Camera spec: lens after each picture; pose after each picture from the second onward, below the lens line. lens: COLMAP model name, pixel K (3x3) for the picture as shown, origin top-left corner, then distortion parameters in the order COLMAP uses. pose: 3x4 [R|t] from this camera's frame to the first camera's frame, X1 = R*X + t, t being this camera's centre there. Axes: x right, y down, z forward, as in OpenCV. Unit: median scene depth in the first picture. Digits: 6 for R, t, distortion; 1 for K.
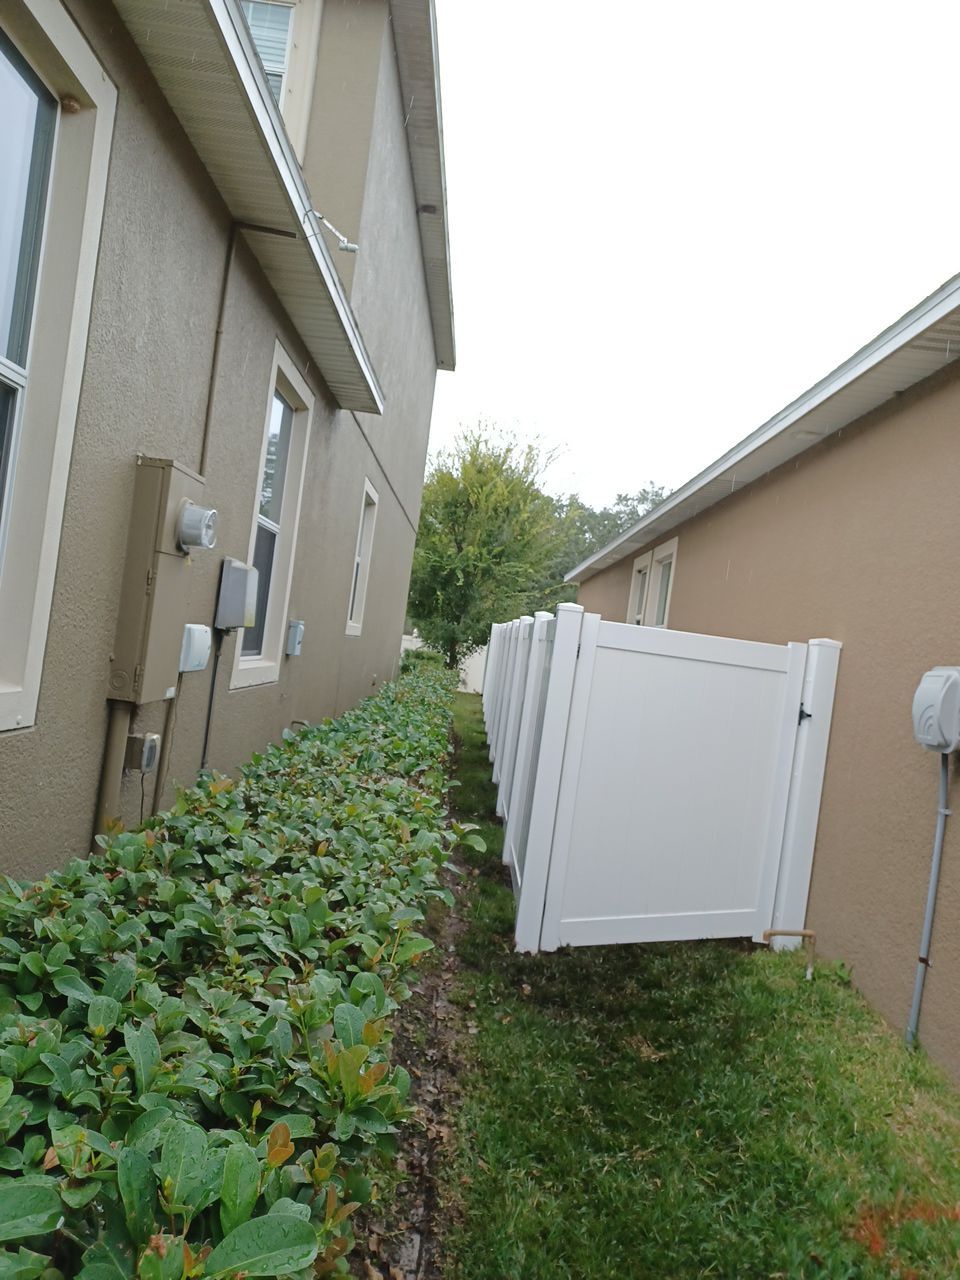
lens RADIAL K [[937.2, 0, 511.3], [0, 937.2, 646.6], [0, 0, 1]] dist [0.092250, -0.151245]
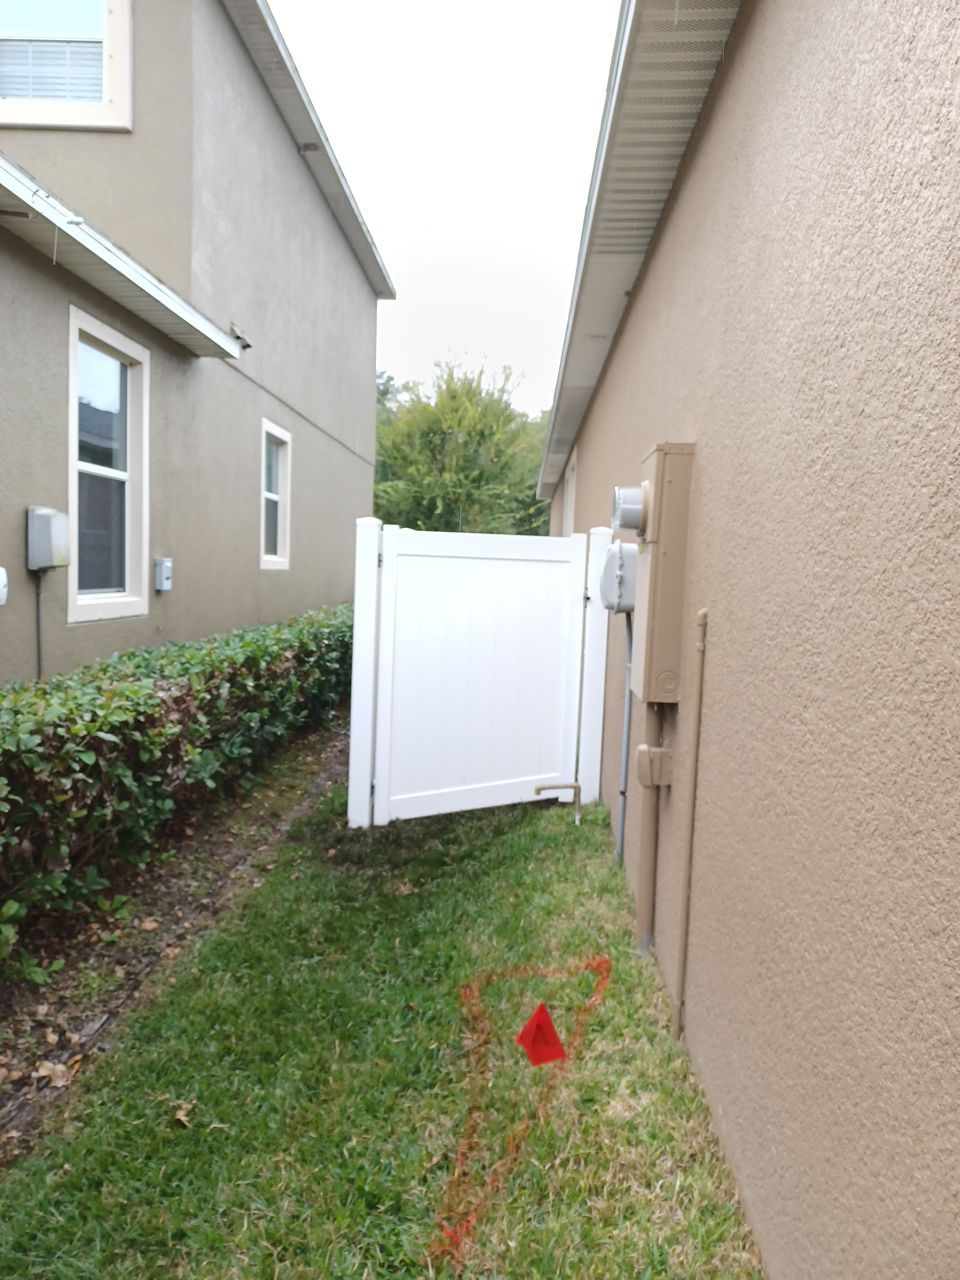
lens RADIAL K [[937.2, 0, 511.3], [0, 937.2, 646.6], [0, 0, 1]] dist [0.092250, -0.151245]
pose [[0.994121, -0.092198, -0.056767, 0.208545], [0.096393, 0.992419, 0.076244, 0.026697], [0.049307, -0.081268, 0.995472, -0.081964]]
